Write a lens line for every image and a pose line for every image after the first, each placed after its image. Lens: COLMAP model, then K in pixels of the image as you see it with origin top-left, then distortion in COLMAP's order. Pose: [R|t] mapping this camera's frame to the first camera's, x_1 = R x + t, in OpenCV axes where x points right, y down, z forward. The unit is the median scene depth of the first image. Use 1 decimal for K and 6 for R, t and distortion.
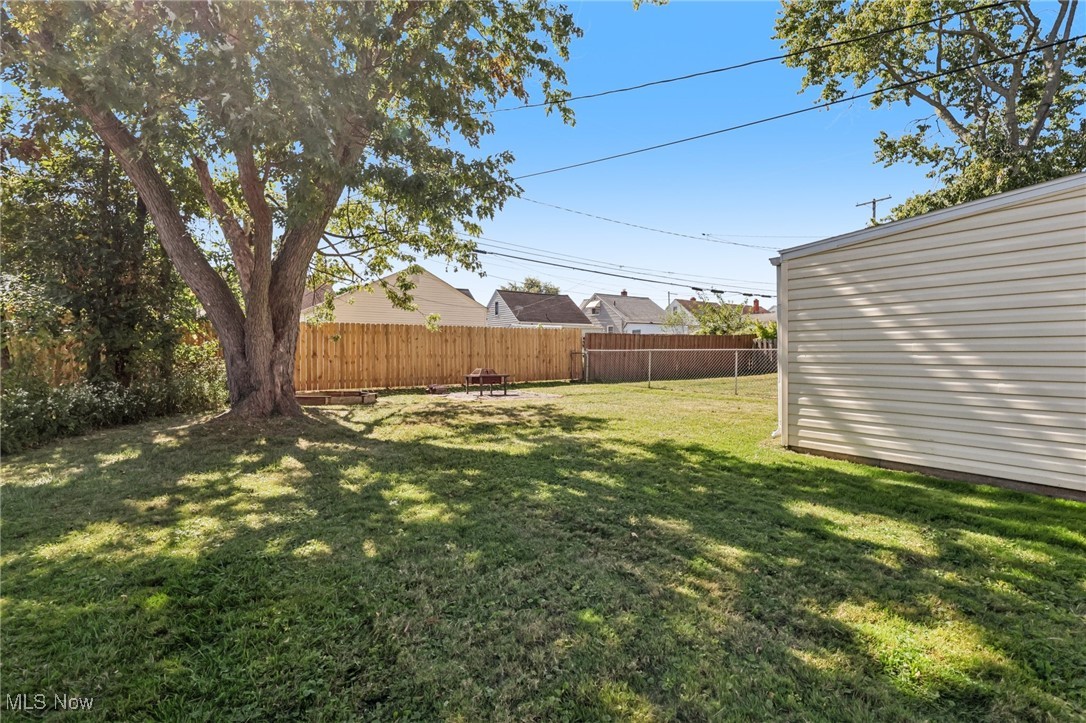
lens RADIAL K [[503.0, 0, 537.9], [0, 503.0, 359.1], [0, 0, 1]] dist [0.001267, 0.000192]
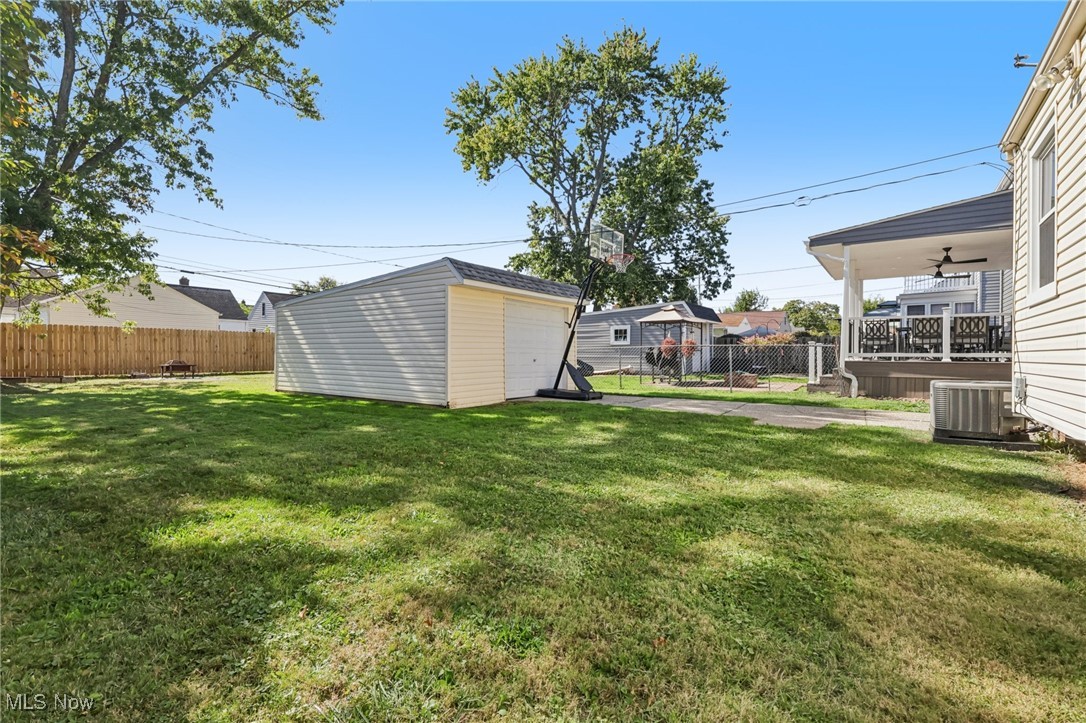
lens RADIAL K [[503.0, 0, 537.9], [0, 503.0, 359.1], [0, 0, 1]] dist [0.001267, 0.000192]
pose [[0.940656, 0.004652, 0.339331, 0.346955], [-0.003924, 0.999988, -0.002830, 0.015028], [-0.339340, 0.001330, 0.940663, -0.632664]]
